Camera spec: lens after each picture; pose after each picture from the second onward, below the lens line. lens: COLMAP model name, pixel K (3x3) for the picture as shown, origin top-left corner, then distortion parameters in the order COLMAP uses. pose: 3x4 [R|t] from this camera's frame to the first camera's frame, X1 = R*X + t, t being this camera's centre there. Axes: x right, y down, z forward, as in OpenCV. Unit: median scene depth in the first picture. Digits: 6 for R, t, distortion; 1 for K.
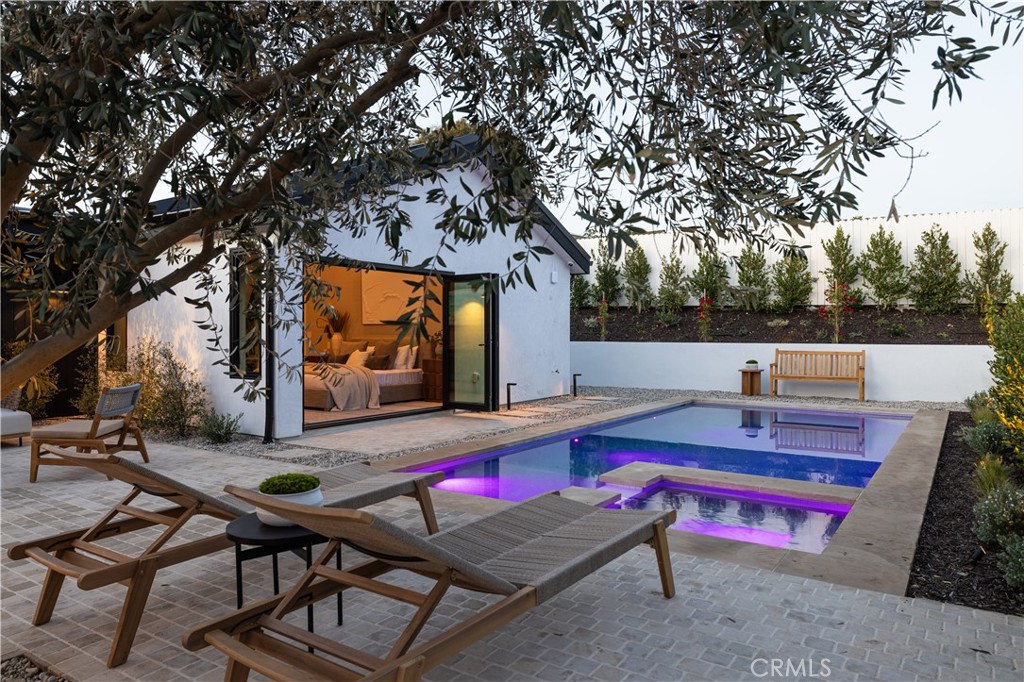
lens RADIAL K [[675.6, 0, 512.3], [0, 675.6, 339.3], [0, 0, 1]] dist [0.006738, 0.001565]
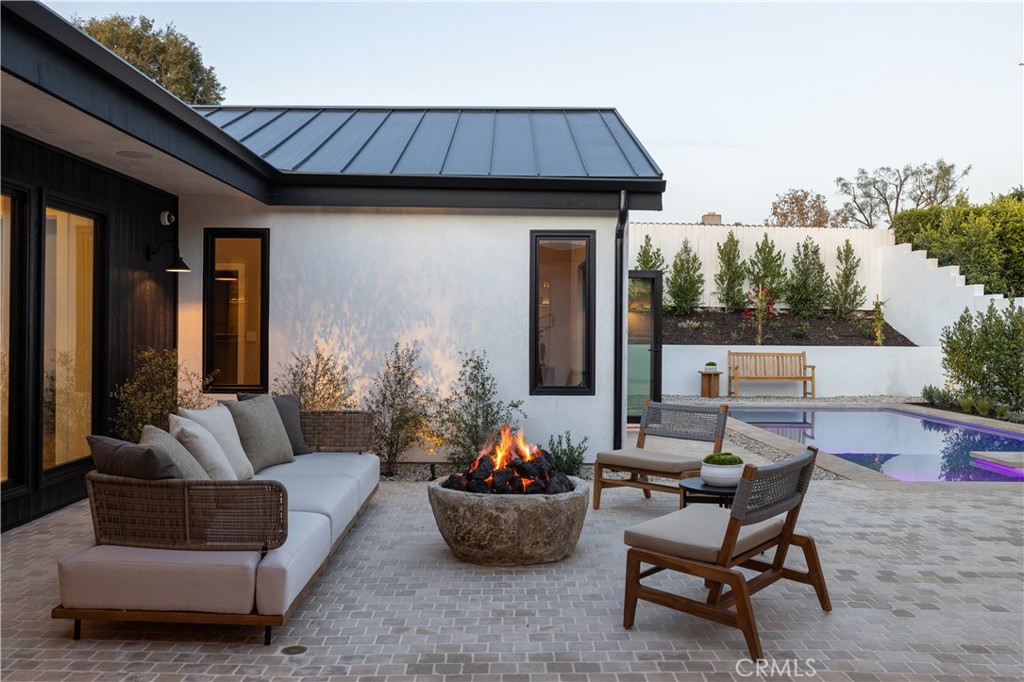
lens RADIAL K [[878.2, 0, 511.5], [0, 878.2, 339.5], [0, 0, 1]] dist [0.002593, 0.002139]
pose [[0.824745, -0.001713, 0.565502, -0.620764], [0.000046, 0.999996, 0.002963, -0.006473], [-0.565504, -0.002418, 0.824742, 0.097574]]
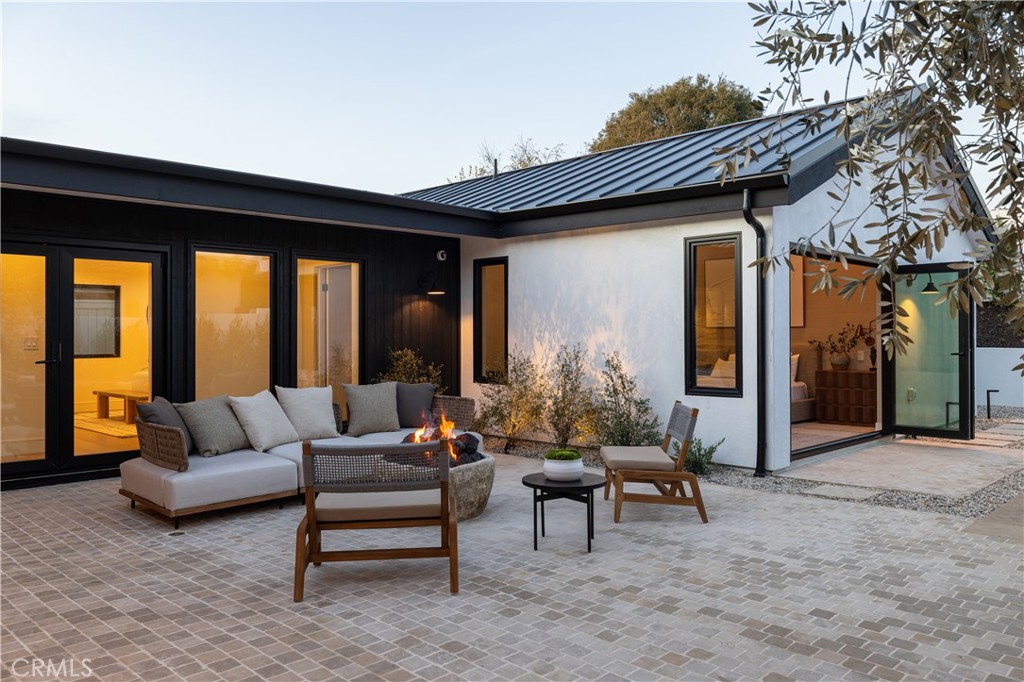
lens RADIAL K [[794.3, 0, 511.6], [0, 794.3, 339.6], [0, 0, 1]] dist [0.004564, -0.000021]
pose [[0.982851, -0.003980, -0.184359, -0.278268], [0.003181, 0.999984, -0.004628, -0.003937], [0.184375, 0.003962, 0.982848, -0.001183]]
